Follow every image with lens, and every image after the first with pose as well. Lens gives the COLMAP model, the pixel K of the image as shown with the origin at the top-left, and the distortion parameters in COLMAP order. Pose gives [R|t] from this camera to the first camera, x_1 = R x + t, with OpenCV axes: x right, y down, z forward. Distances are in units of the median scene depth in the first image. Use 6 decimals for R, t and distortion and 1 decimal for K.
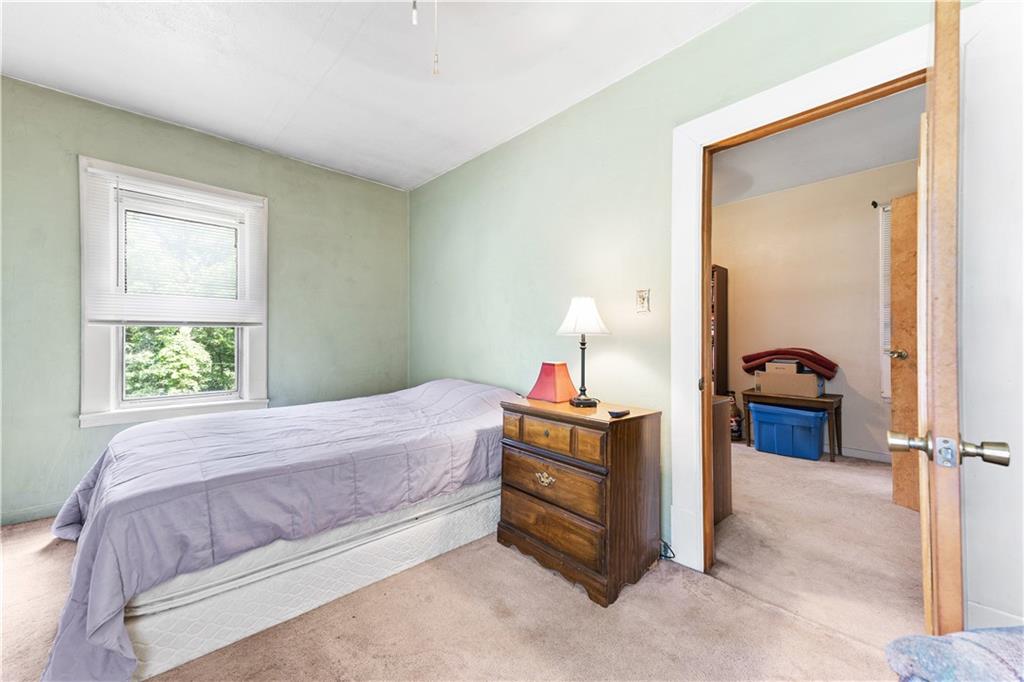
lens RADIAL K [[390.6, 0, 508.5], [0, 390.6, 333.1], [0, 0, 1]] dist [0.000139, 0.000032]
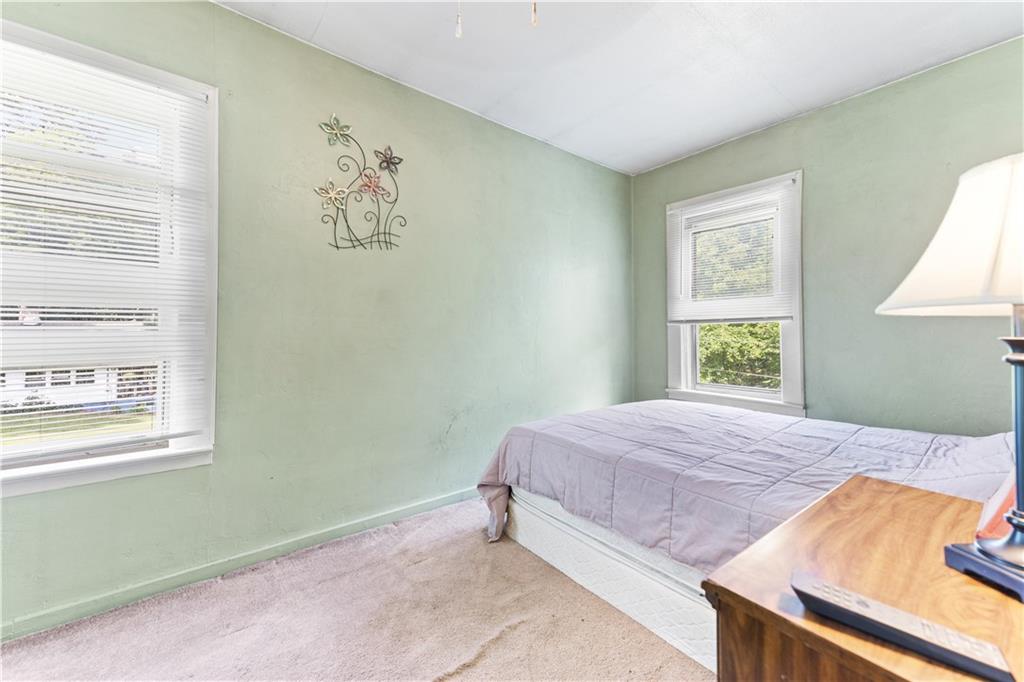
lens RADIAL K [[396.1, 0, 509.7], [0, 396.1, 321.4], [0, 0, 1]] dist [0.000976, 0.000049]
pose [[-0.052614, -0.030294, -0.998155, 0.359417], [0.007966, 0.999495, -0.030755, 0.008467], [0.998583, -0.009570, -0.052346, 0.509494]]
